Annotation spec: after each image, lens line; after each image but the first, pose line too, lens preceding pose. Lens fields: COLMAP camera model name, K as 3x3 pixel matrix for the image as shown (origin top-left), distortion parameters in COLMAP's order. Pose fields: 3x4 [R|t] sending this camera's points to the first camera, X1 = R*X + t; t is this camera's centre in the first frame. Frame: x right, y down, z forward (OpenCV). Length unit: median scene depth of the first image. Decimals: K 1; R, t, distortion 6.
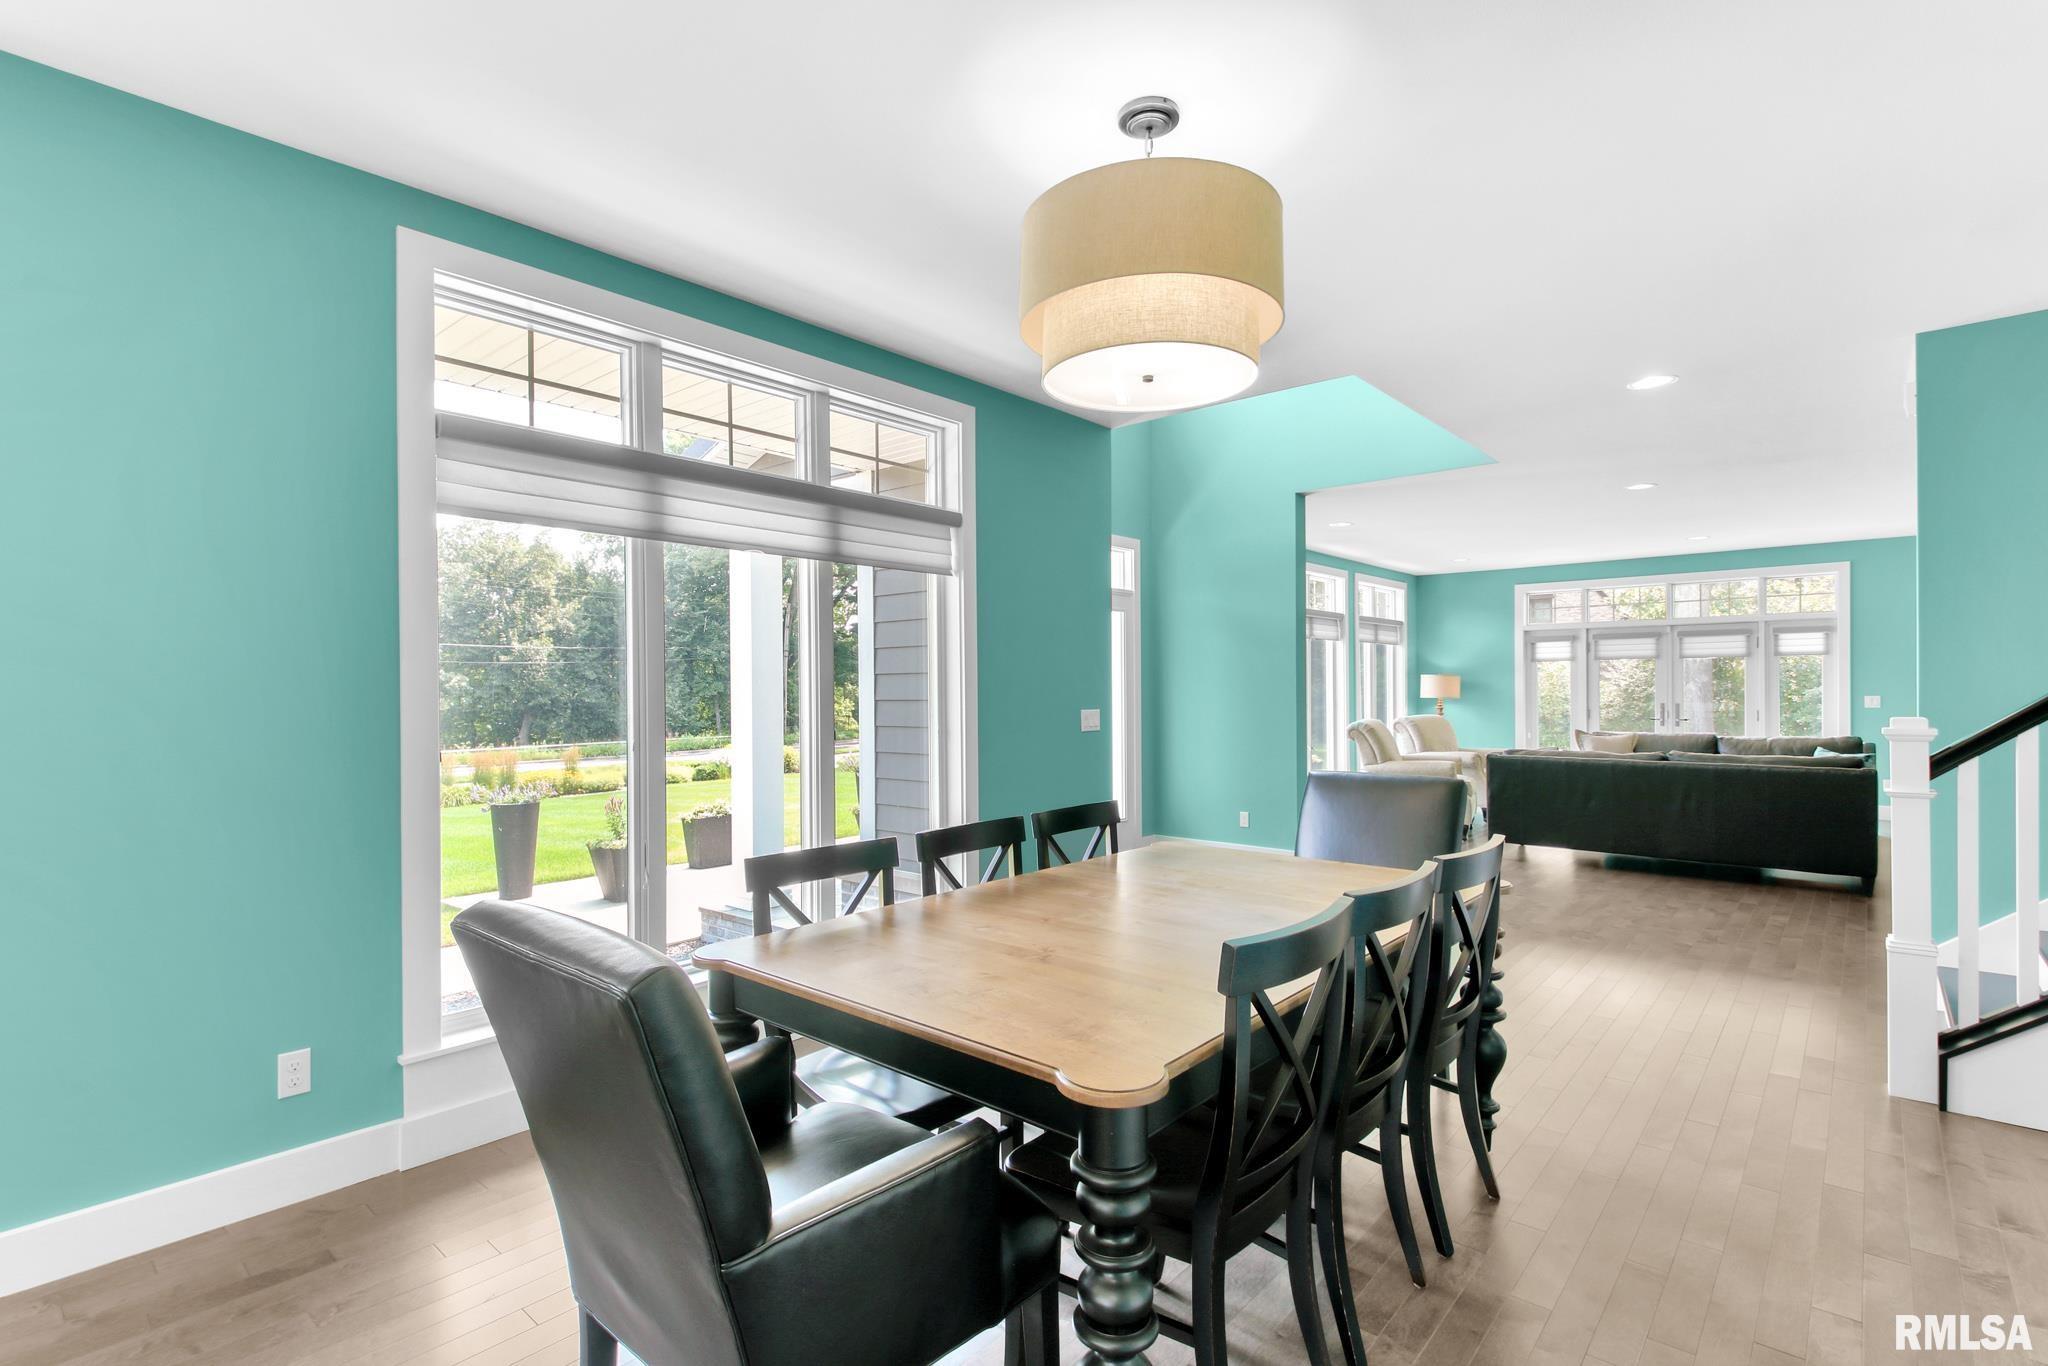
lens RADIAL K [[955.8, 0, 1020.8], [0, 955.8, 691.6], [0, 0, 1]] dist [0.031415, -0.027295]
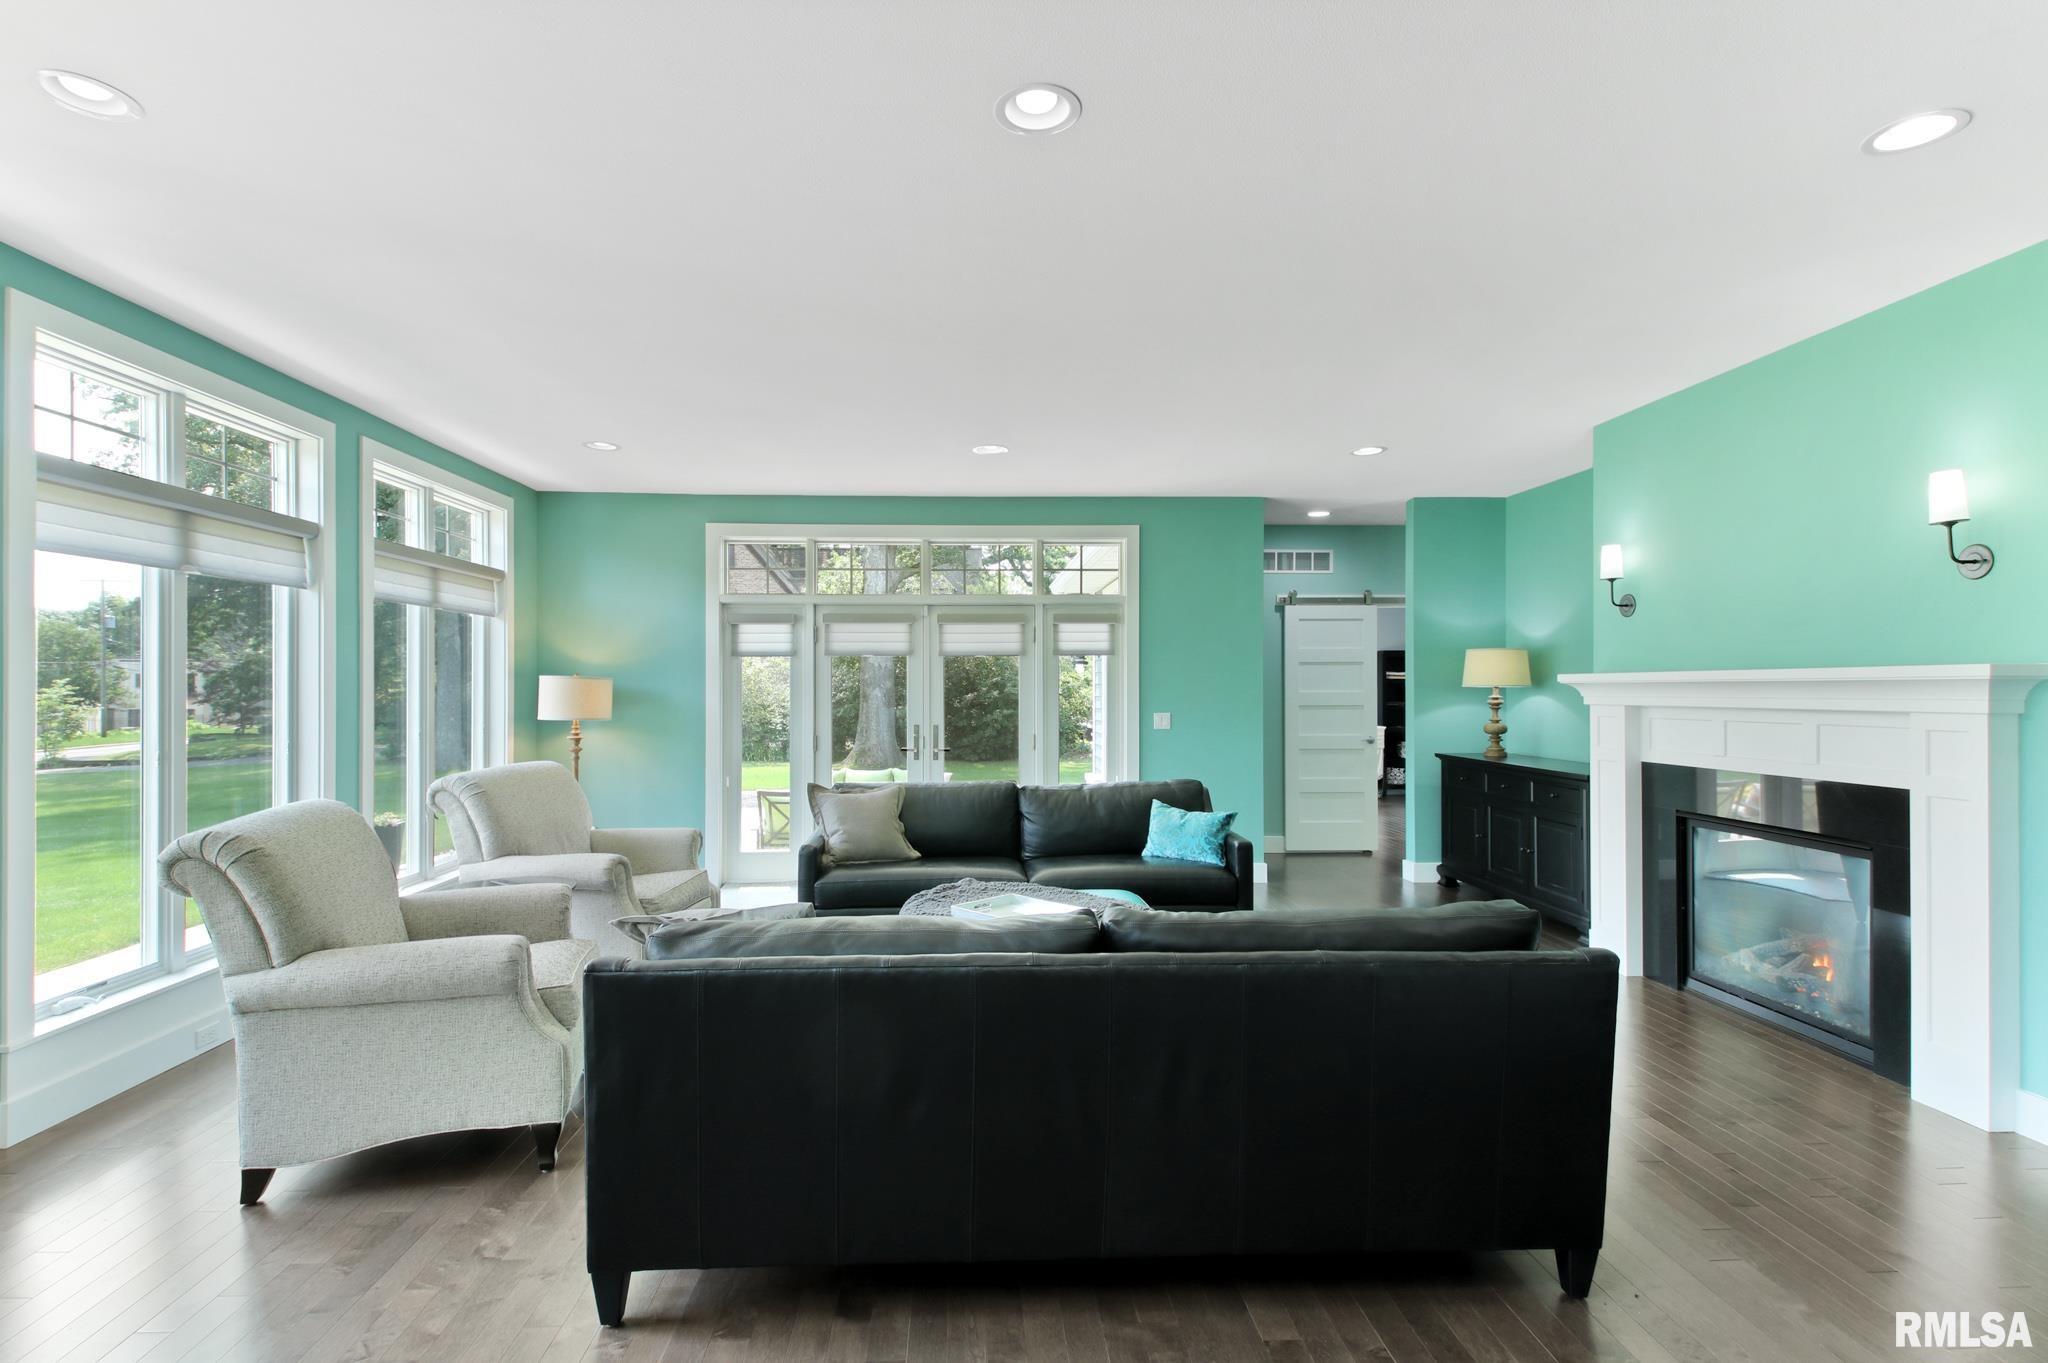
lens RADIAL K [[979.0, 0, 995.8], [0, 979.0, 686.2], [0, 0, 1]] dist [0.033659, -0.030514]
pose [[0.728345, 0.006972, 0.685175, 0.245992], [-0.001171, 0.999959, -0.008930, -0.007549], [-0.685210, 0.005701, 0.728324, 0.468762]]
